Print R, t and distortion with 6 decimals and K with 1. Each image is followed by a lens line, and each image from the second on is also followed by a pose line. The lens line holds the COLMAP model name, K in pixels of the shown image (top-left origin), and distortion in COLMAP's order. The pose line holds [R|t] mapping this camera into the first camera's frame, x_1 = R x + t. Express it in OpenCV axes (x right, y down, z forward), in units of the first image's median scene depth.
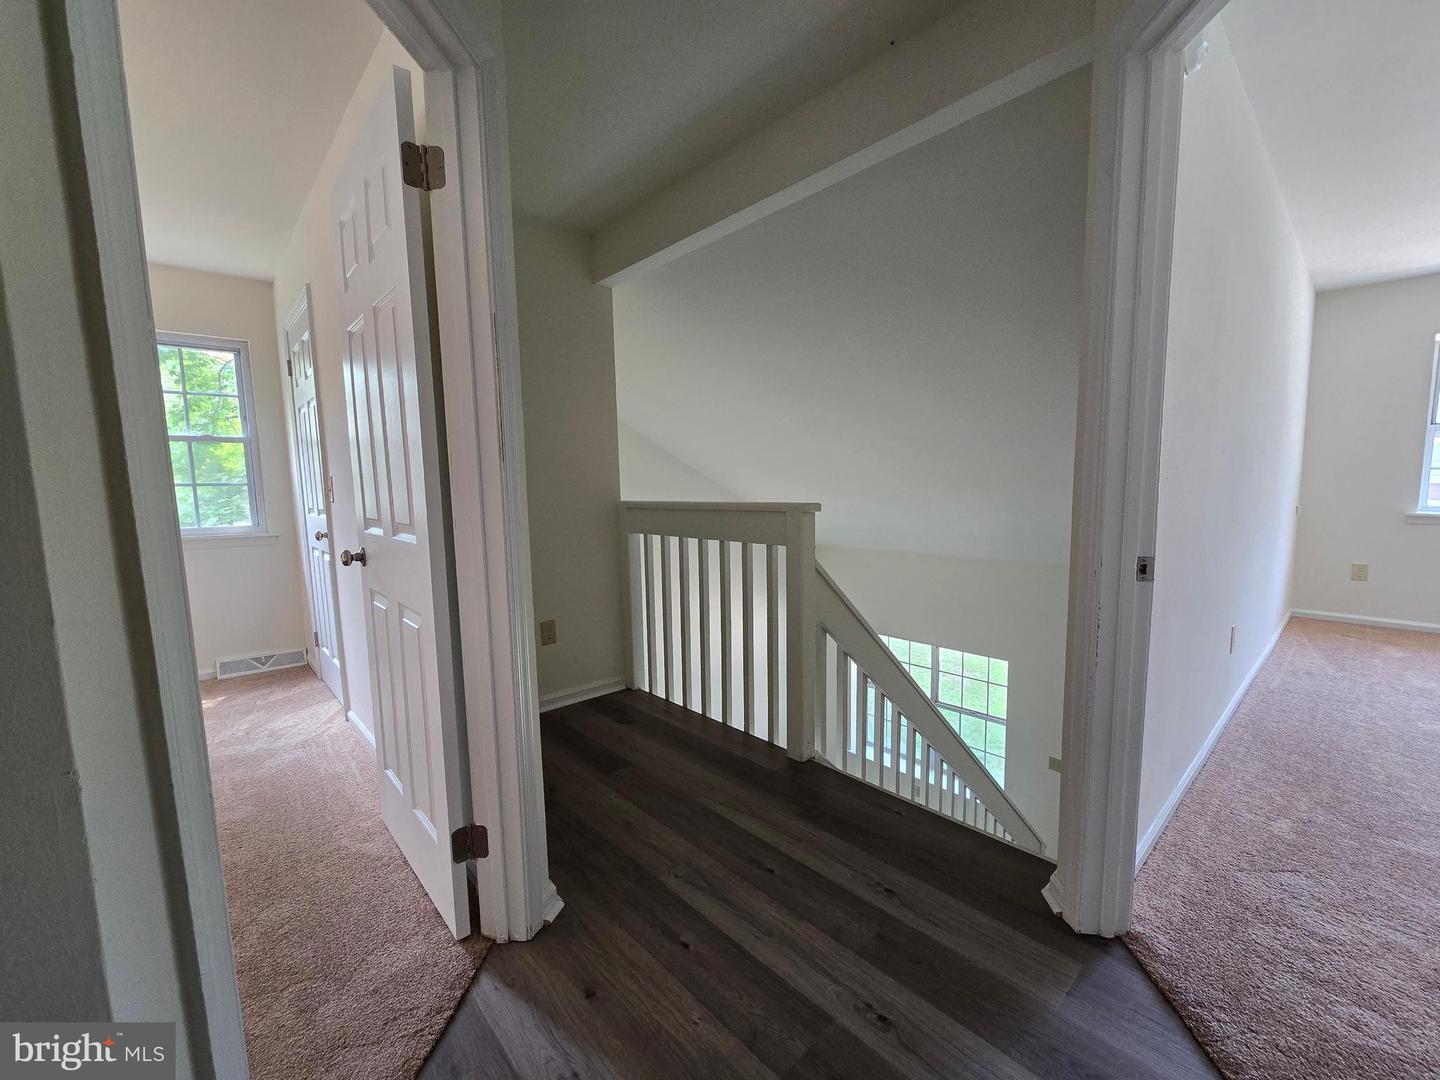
lens RADIAL K [[598.9, 0, 724.8], [0, 598.9, 546.4], [0, 0, 1]] dist [-0.000667, 0.000163]
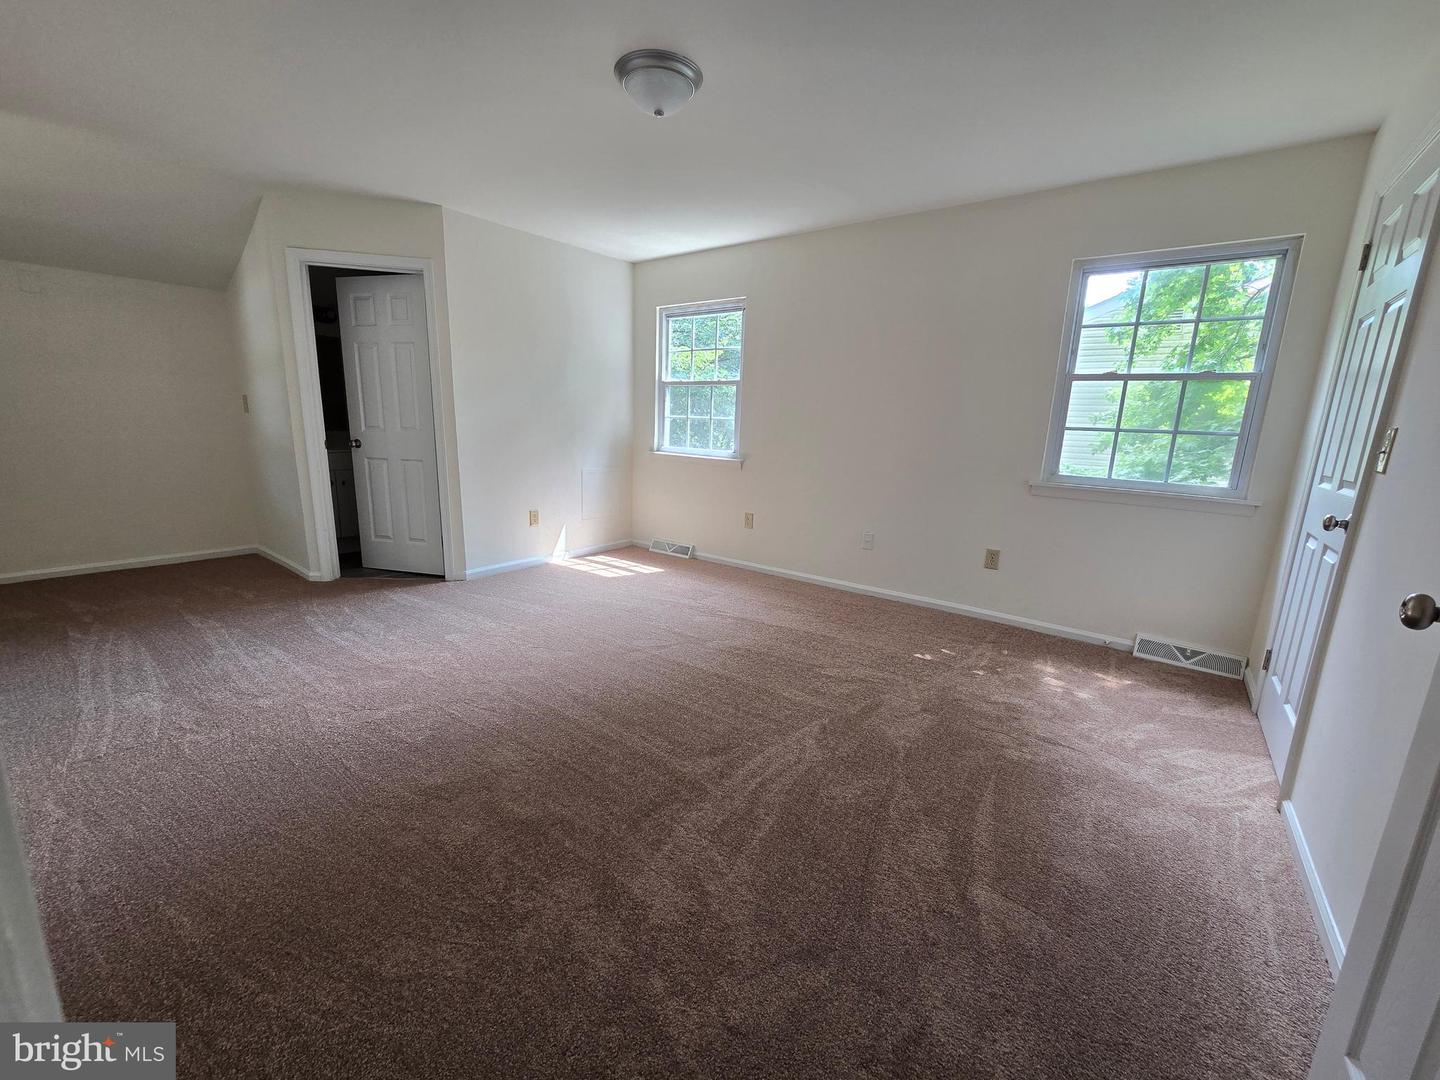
lens RADIAL K [[574.1, 0, 722.0], [0, 574.1, 543.1], [0, 0, 1]] dist [-0.011398, 0.000413]
pose [[0.172339, 0.231263, -0.957505, -0.192359], [-0.145999, 0.967310, 0.207353, -0.024697], [0.974158, 0.104060, 0.200470, 0.234330]]
